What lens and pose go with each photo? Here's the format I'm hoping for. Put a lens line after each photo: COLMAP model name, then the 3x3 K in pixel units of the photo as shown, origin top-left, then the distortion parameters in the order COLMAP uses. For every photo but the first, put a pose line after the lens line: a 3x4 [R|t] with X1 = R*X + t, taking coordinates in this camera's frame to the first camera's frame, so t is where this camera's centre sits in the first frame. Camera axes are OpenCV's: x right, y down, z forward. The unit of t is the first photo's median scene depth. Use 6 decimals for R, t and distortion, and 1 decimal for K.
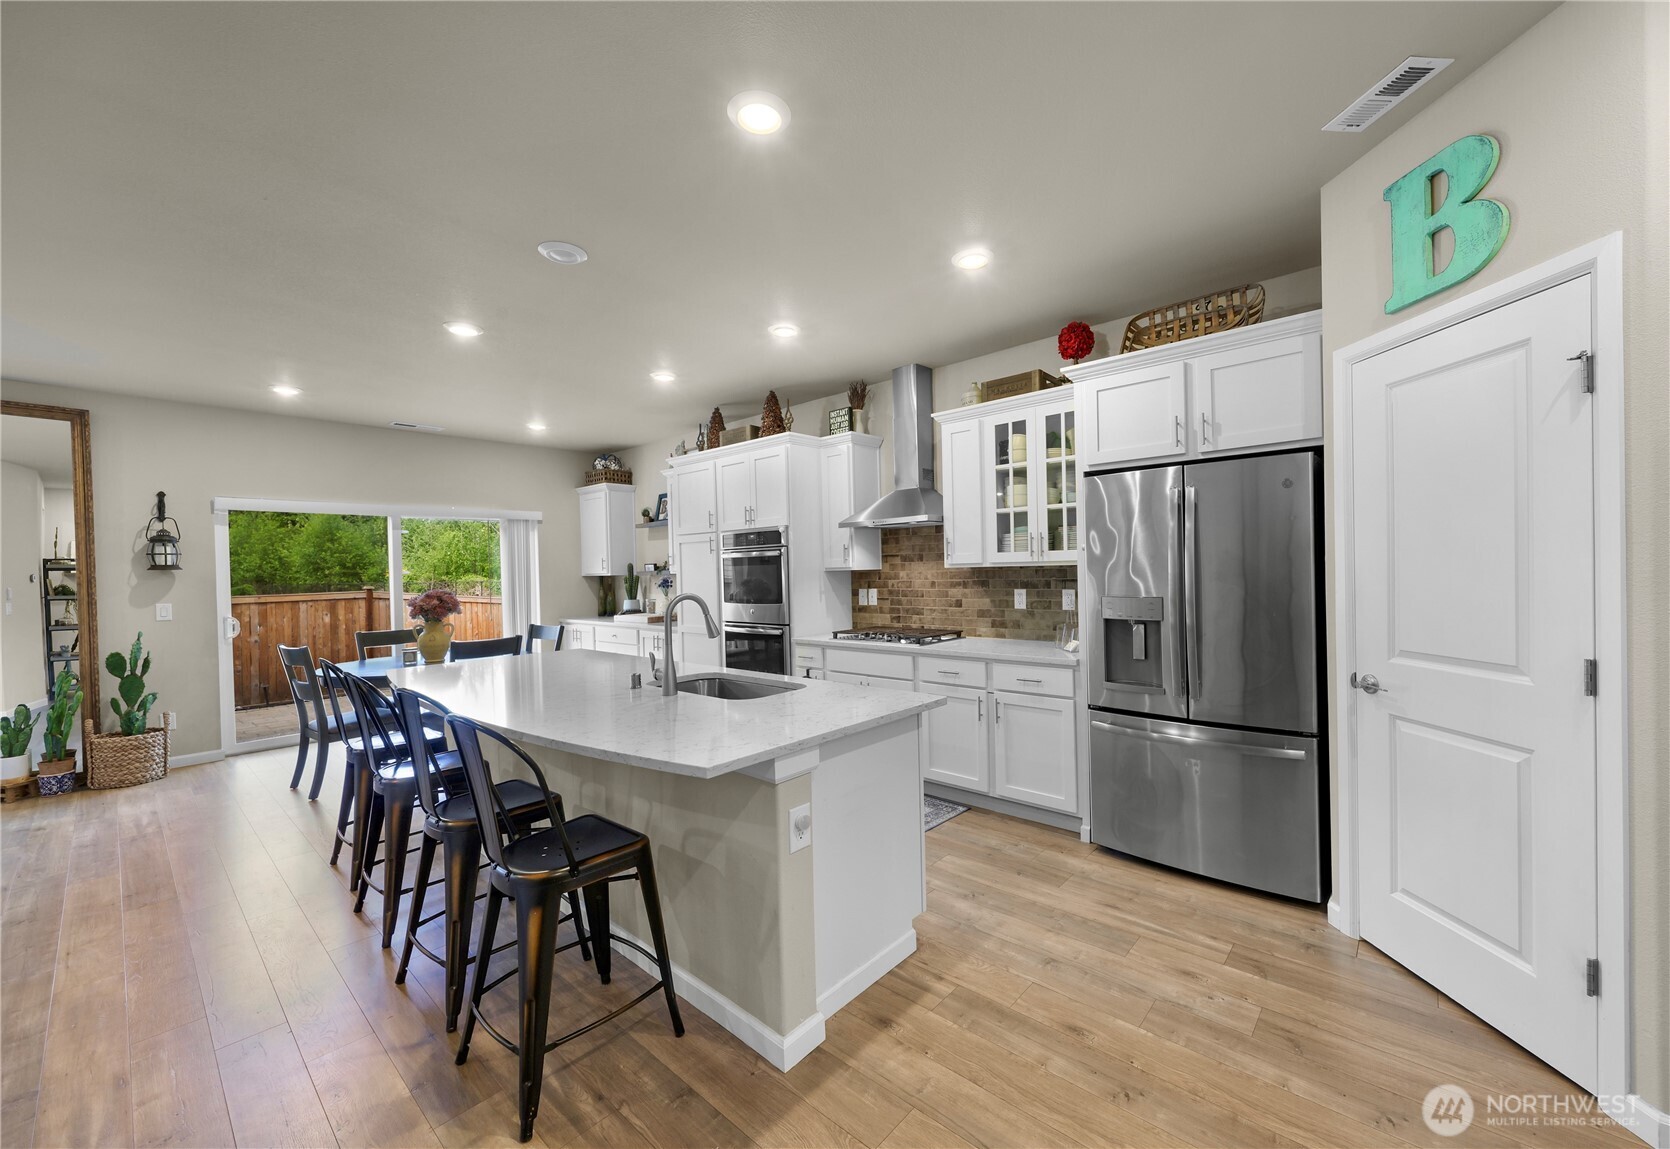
lens RADIAL K [[656.9, 0, 866.1], [0, 656.9, 576.3], [0, 0, 1]] dist [0.010830, -0.001314]
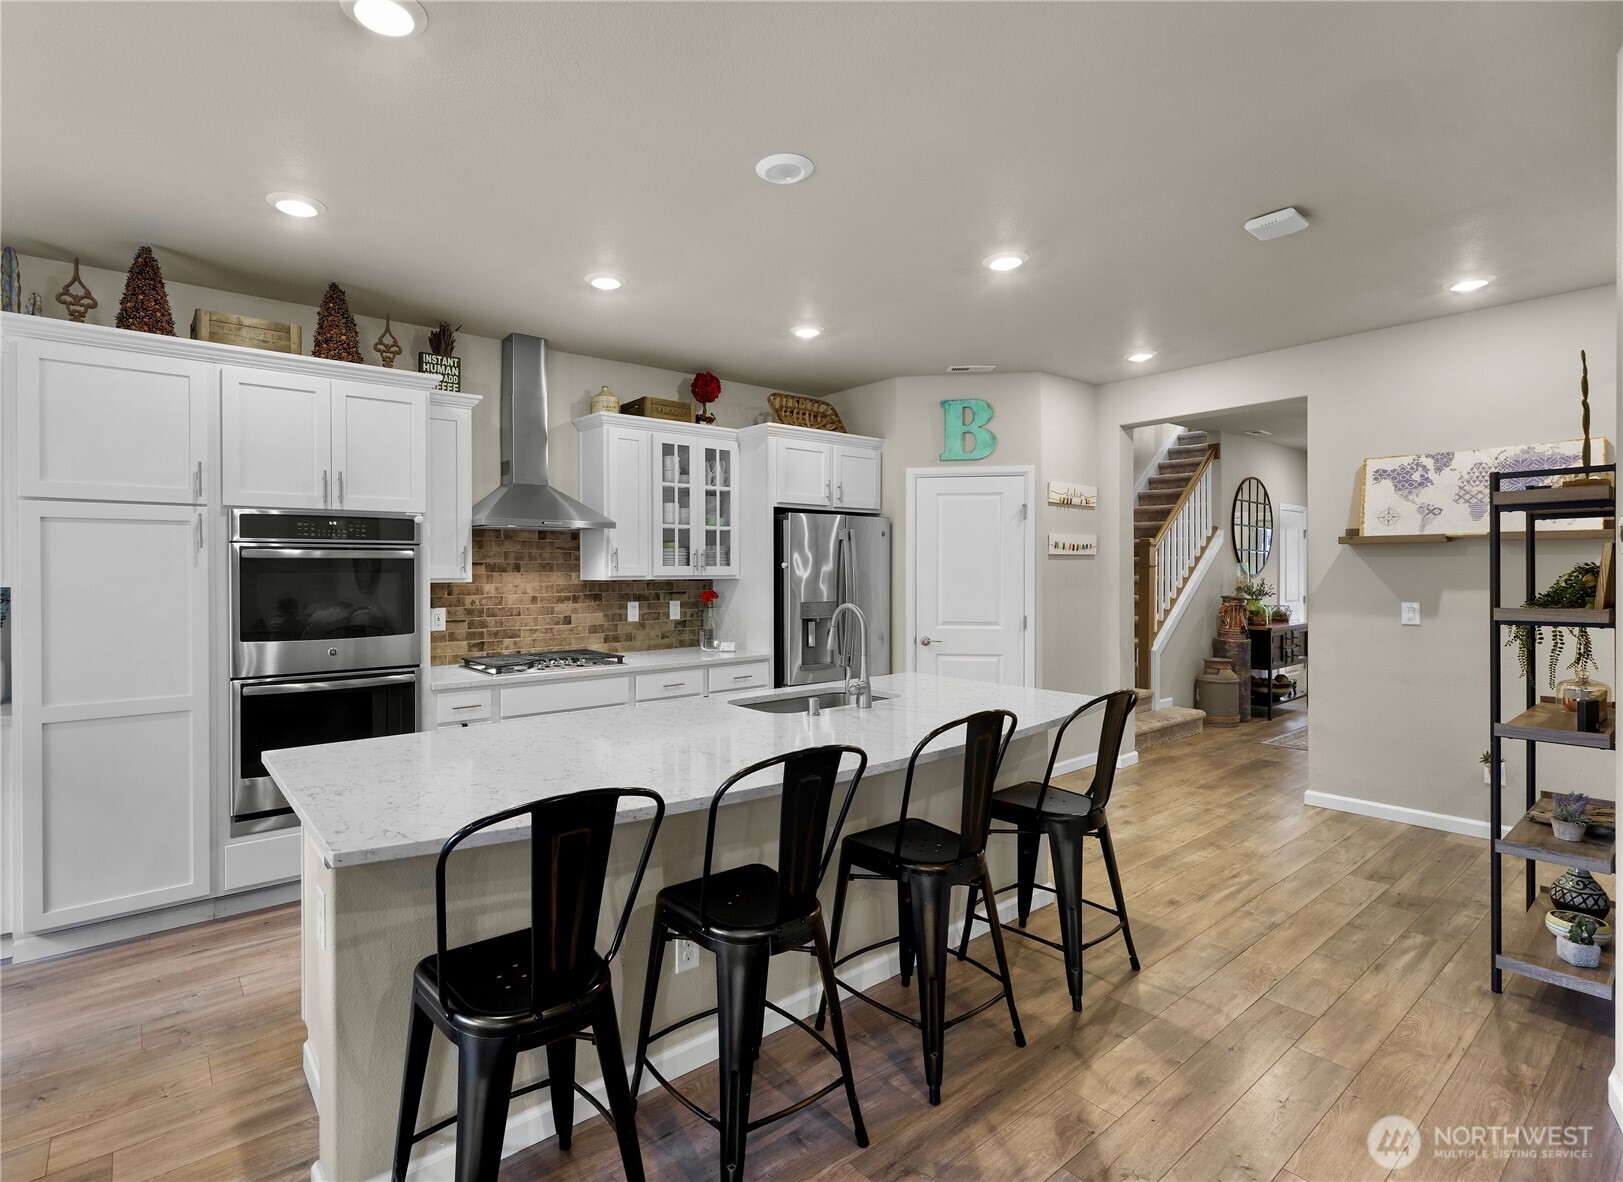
lens RADIAL K [[788.9, 0, 742.1], [0, 788.9, 575.8], [0, 0, 1]] dist [0.001494, -0.001979]
pose [[0.198382, 0.013701, 0.980029, -0.813616], [0.008829, 0.999837, -0.015765, -0.000091], [-0.980085, 0.011780, 0.198228, 0.519016]]
